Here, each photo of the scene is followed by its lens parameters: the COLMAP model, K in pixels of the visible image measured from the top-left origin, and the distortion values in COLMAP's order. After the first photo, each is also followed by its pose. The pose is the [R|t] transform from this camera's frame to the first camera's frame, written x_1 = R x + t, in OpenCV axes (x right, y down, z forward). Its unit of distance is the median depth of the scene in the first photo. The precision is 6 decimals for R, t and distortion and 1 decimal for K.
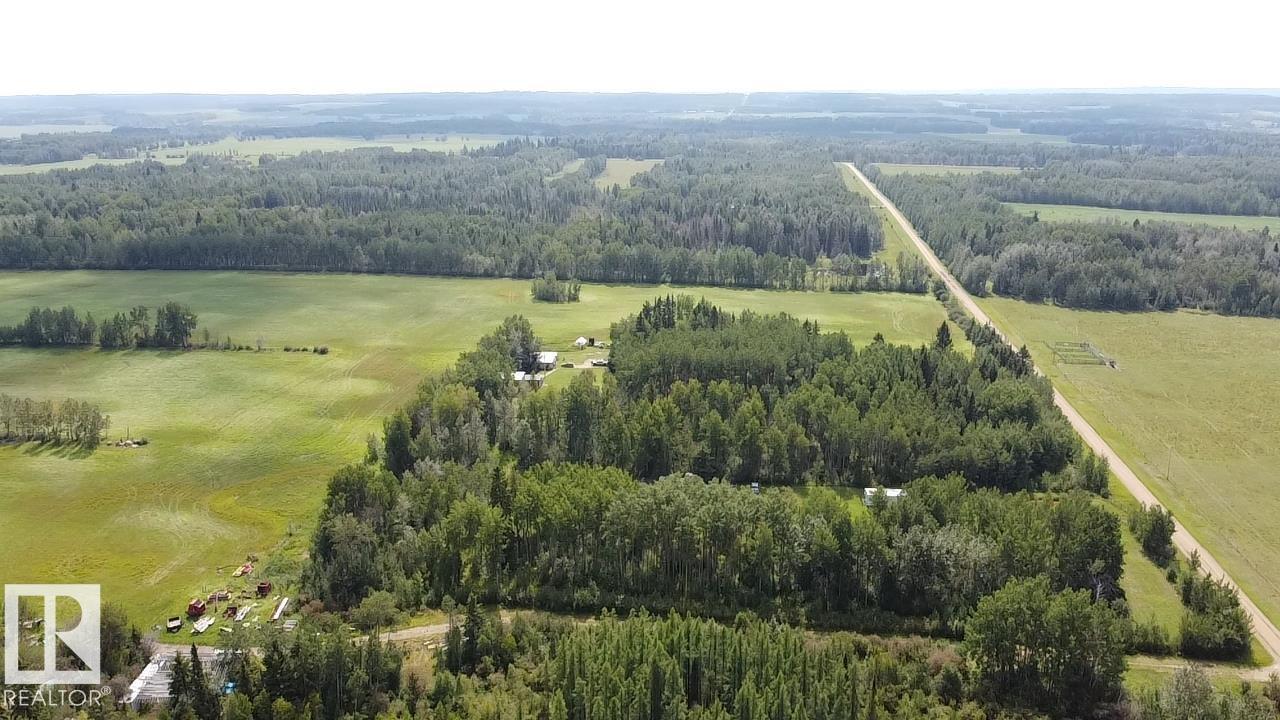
lens RADIAL K [[941.4, 0, 638.6], [0, 941.4, 364.4], [0, 0, 1]] dist [0.000077, -0.003900]
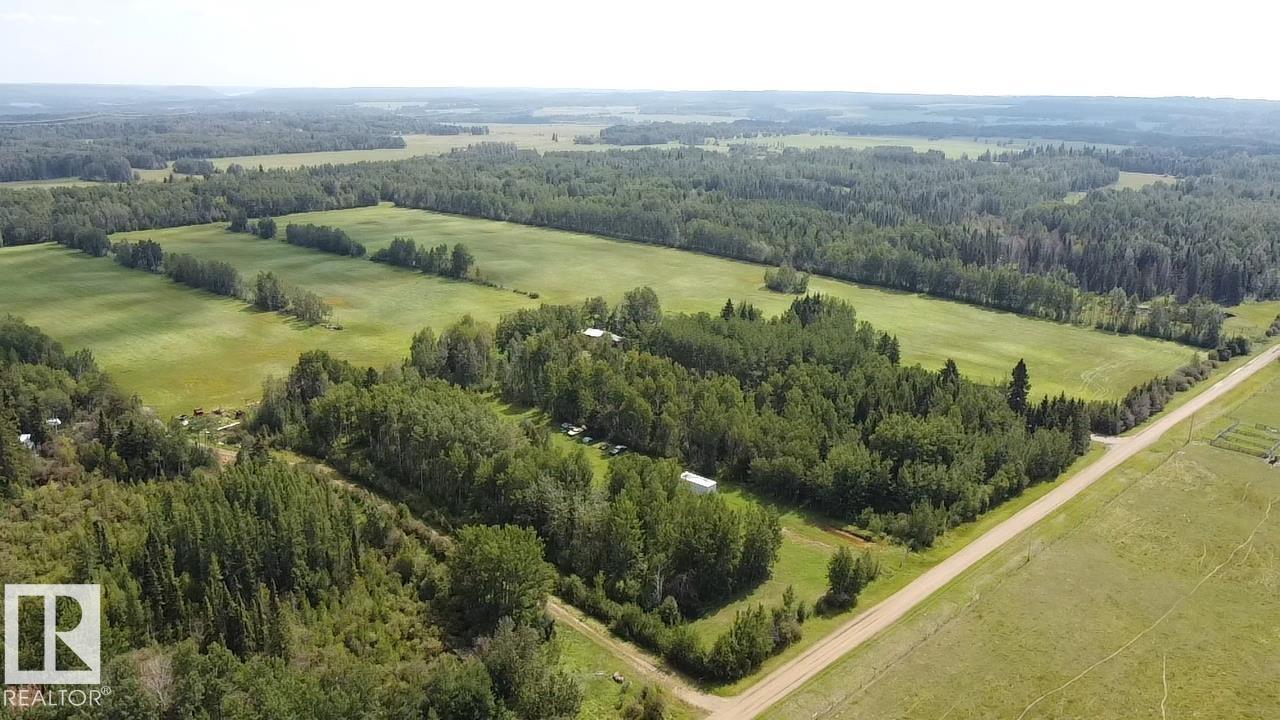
lens RADIAL K [[972.2, 0, 632.6], [0, 972.2, 359.8], [0, 0, 1]] dist [-0.022307, -0.001740]
pose [[0.793828, 0.179776, -0.580963, 0.663917], [-0.187272, 0.981148, 0.047722, -0.022396], [0.578590, 0.070916, 0.812529, 0.076847]]
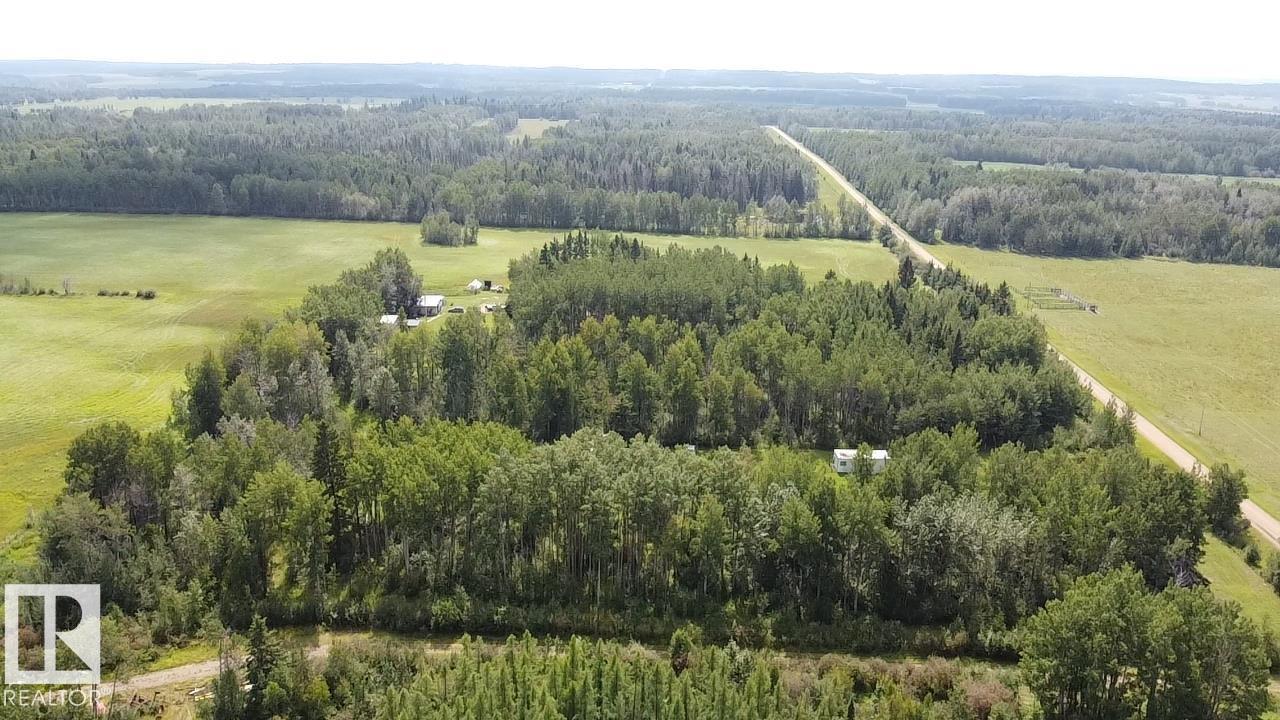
lens RADIAL K [[941.4, 0, 640.6], [0, 941.4, 356.8], [0, 0, 1]] dist [0.000077, -0.003900]
pose [[0.996104, -0.005028, 0.088045, 0.014764], [0.003941, 0.999914, 0.012509, 0.039130], [-0.088100, -0.012113, 0.996038, 0.216843]]
